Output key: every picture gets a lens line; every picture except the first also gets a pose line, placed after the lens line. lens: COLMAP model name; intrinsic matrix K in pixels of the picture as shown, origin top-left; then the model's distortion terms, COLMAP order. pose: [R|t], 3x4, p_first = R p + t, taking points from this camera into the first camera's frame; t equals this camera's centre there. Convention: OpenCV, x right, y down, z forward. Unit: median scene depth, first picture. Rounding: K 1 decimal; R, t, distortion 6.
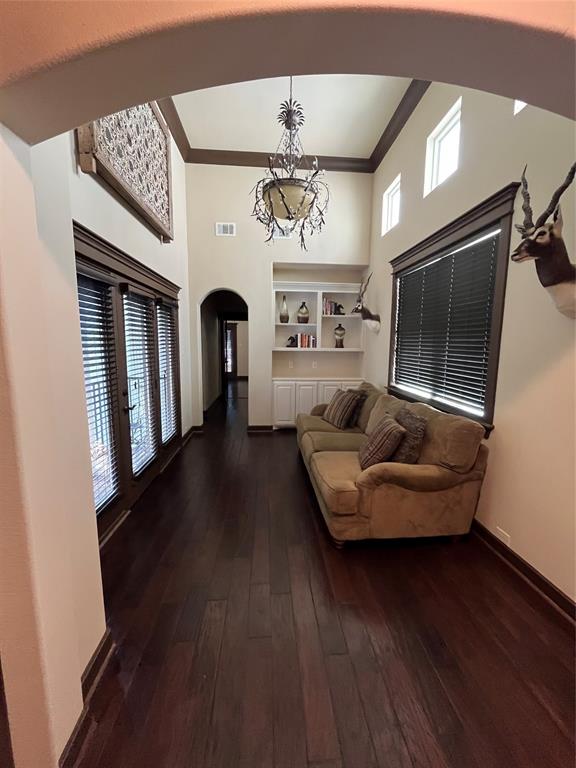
lens RADIAL K [[313.0, 0, 287.2], [0, 313.0, 382.6], [0, 0, 1]] dist [-0.000772, -0.000905]
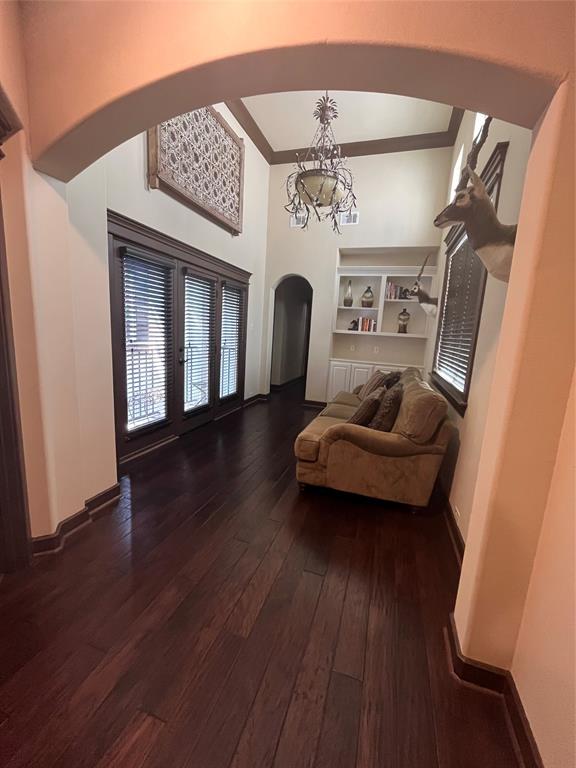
lens RADIAL K [[313.0, 0, 287.6], [0, 313.0, 383.4], [0, 0, 1]] dist [-0.000772, -0.000905]
pose [[0.921389, 0.108202, -0.373275, 0.351257], [-0.099953, 0.994128, 0.041448, 0.063963], [0.375568, -0.000880, 0.926794, -0.068097]]
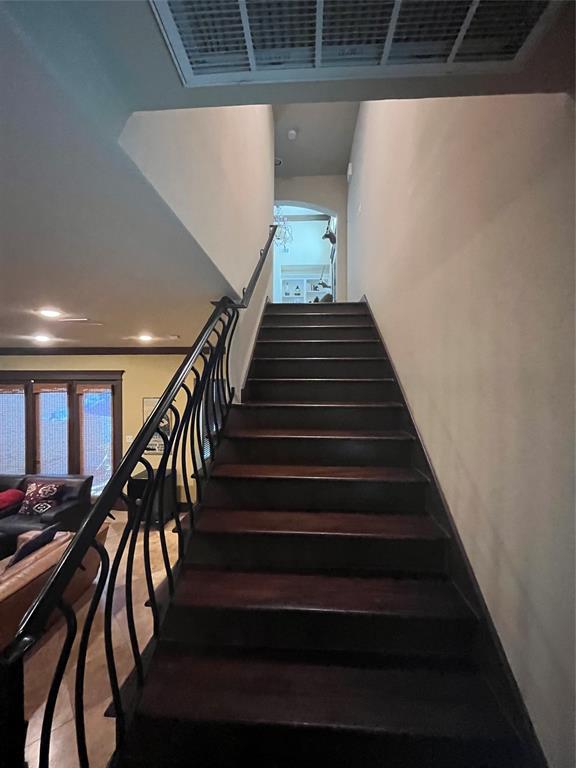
lens RADIAL K [[313.0, 0, 289.7], [0, 313.0, 384.3], [0, 0, 1]] dist [-0.000772, -0.000905]
pose [[0.991539, -0.001708, -0.129794, 0.399845], [-0.013885, 0.992781, -0.119135, 0.903683], [0.129061, 0.119929, 0.984358, -1.291656]]
